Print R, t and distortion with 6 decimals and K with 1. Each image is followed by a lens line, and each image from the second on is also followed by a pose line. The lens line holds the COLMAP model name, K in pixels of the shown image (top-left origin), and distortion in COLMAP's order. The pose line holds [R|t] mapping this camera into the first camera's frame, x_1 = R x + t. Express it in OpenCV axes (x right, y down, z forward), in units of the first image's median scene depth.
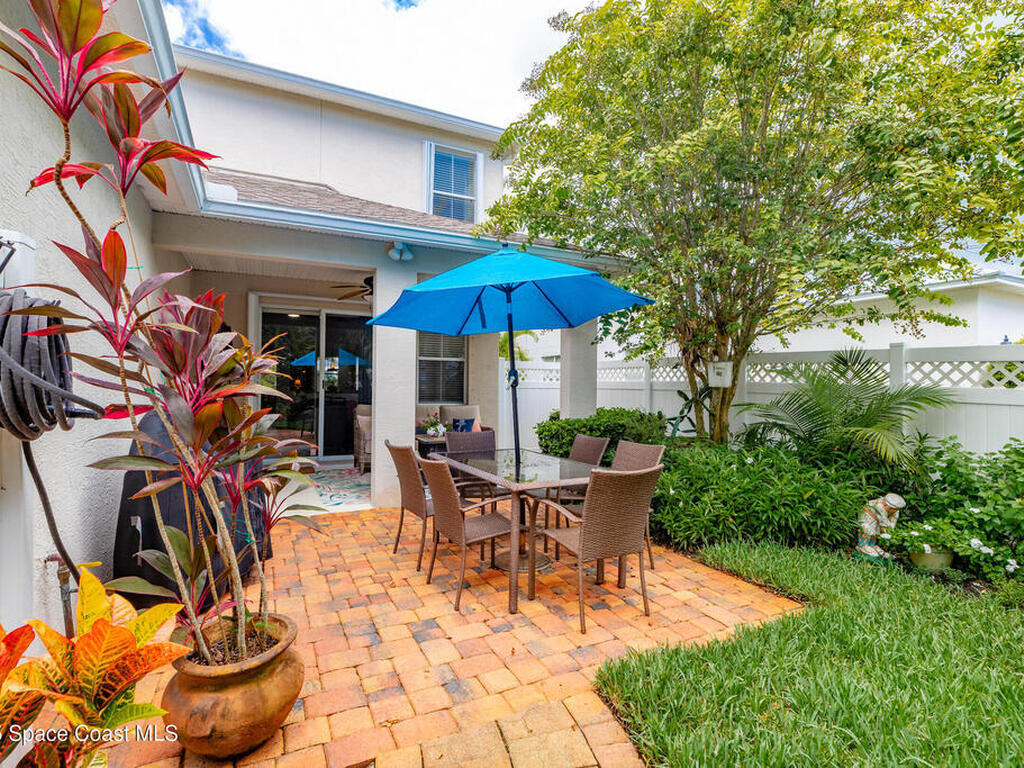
lens RADIAL K [[518.1, 0, 517.3], [0, 518.1, 379.8], [0, 0, 1]] dist [0.003198, 0.000202]
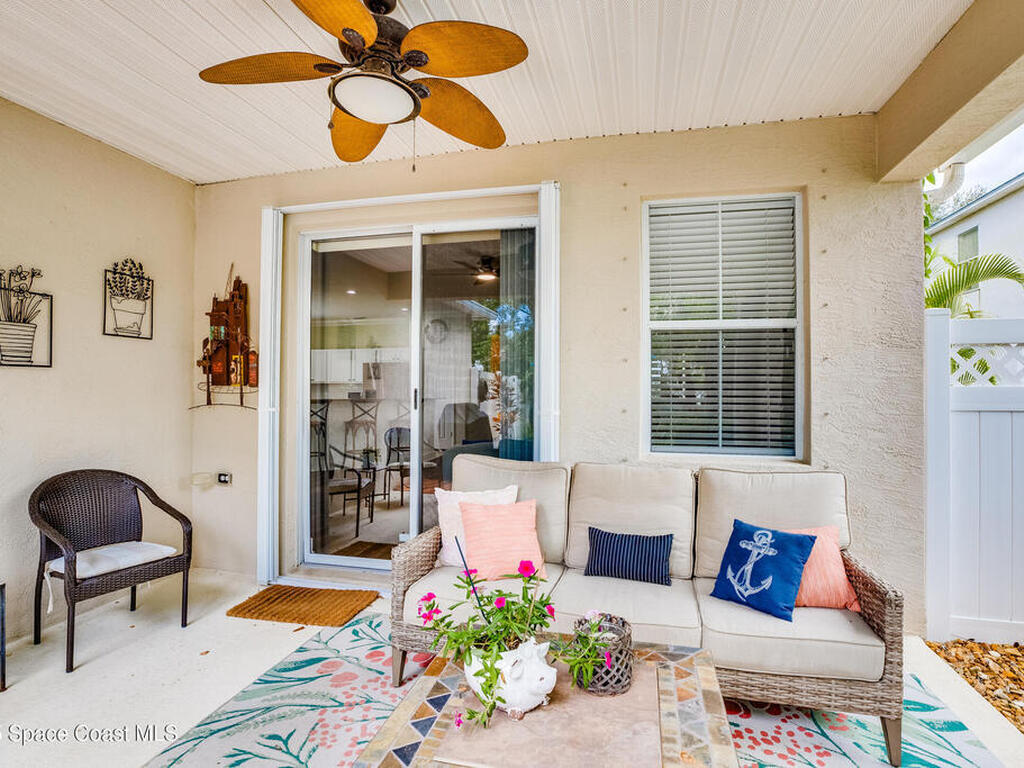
lens RADIAL K [[530.4, 0, 512.2], [0, 530.4, 383.2], [0, 0, 1]] dist [-0.045327, 0.013667]
pose [[0.763297, -0.016004, -0.645849, -0.064921], [0.012911, 0.999871, -0.009518, 0.001984], [0.645918, -0.001074, 0.763406, 1.560860]]
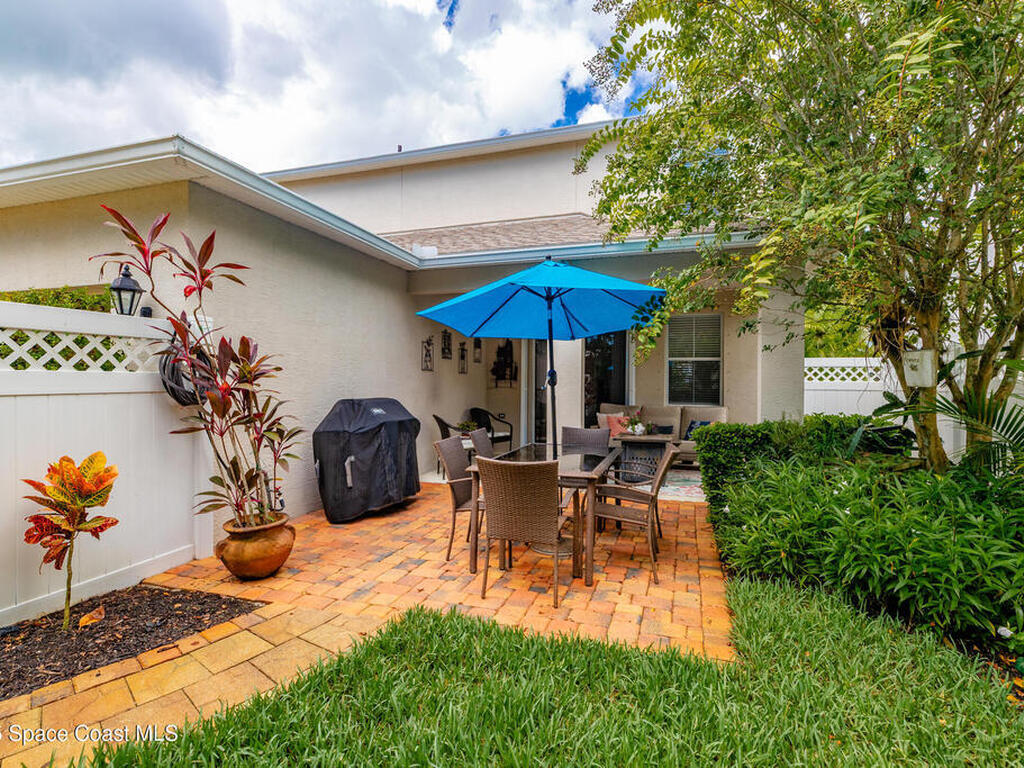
lens RADIAL K [[518.1, 0, 518.4], [0, 518.1, 384.2], [0, 0, 1]] dist [0.003198, 0.000202]
pose [[0.716696, -0.004855, -0.697369, 0.723523], [0.007667, 0.999970, 0.000917, 0.008887], [0.697344, -0.006004, 0.716711, 0.168045]]
